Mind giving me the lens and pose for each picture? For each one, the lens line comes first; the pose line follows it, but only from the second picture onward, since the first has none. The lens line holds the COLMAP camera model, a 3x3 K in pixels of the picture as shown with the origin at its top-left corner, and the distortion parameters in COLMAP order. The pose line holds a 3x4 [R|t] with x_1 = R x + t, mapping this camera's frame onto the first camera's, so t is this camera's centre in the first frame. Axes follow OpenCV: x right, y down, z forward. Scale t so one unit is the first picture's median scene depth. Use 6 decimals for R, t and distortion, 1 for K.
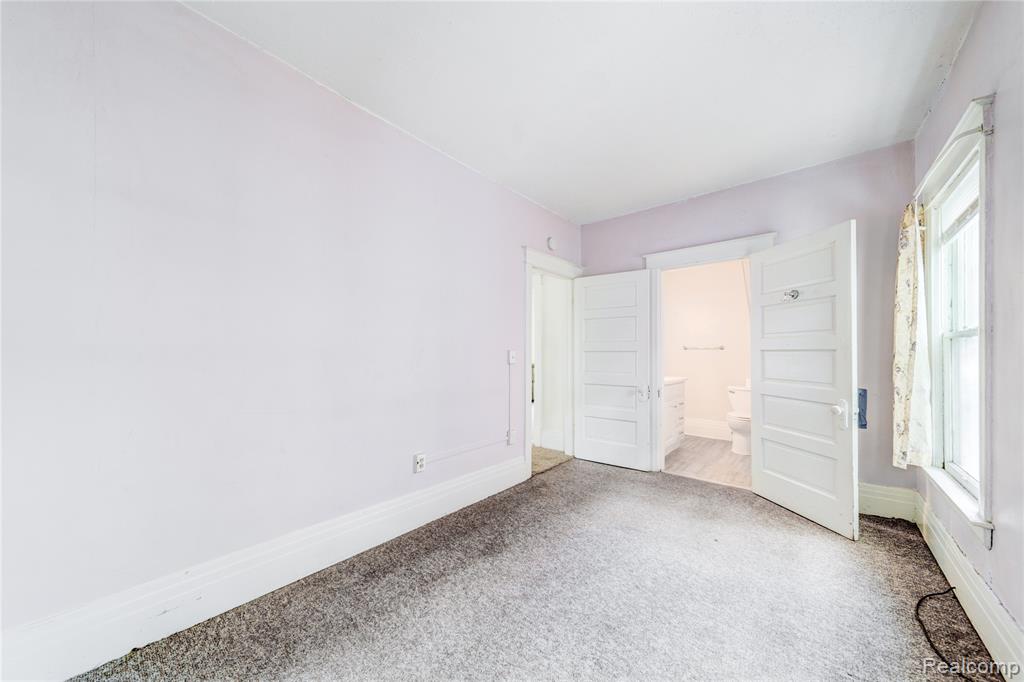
lens RADIAL K [[389.3, 0, 511.6], [0, 389.3, 346.8], [0, 0, 1]] dist [-0.000642, 0.000318]
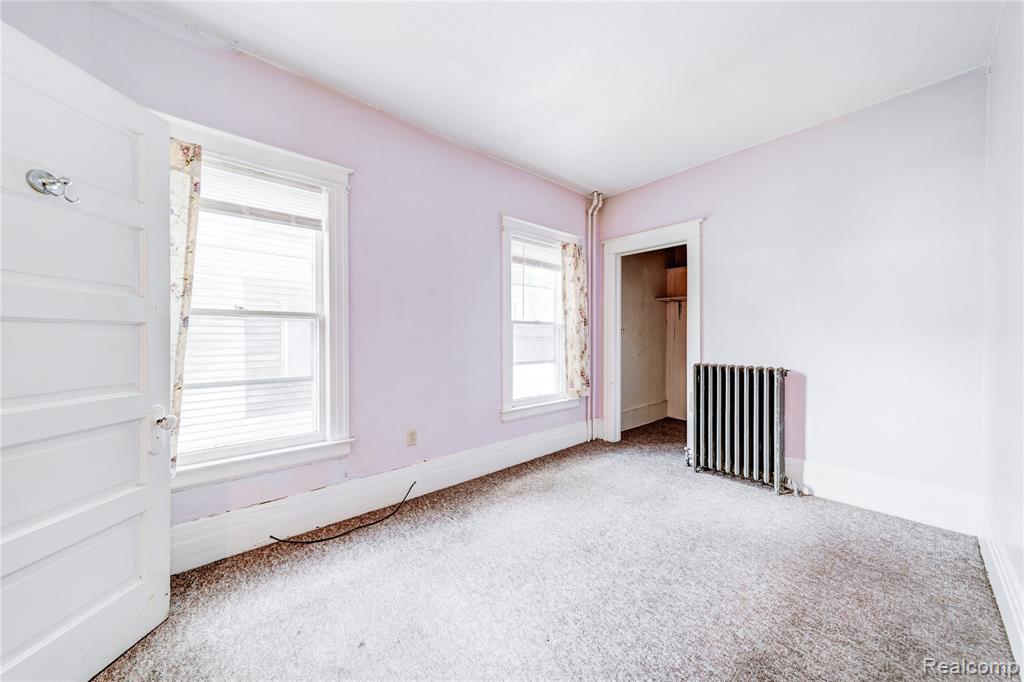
lens RADIAL K [[370.2, 0, 513.1], [0, 370.2, 339.3], [0, 0, 1]] dist [0.000043, -0.000016]
pose [[-0.988179, -0.000627, 0.153301, 0.248747], [-0.001481, 0.999984, -0.005460, 0.040792], [-0.153295, -0.005623, -0.988164, 1.794817]]
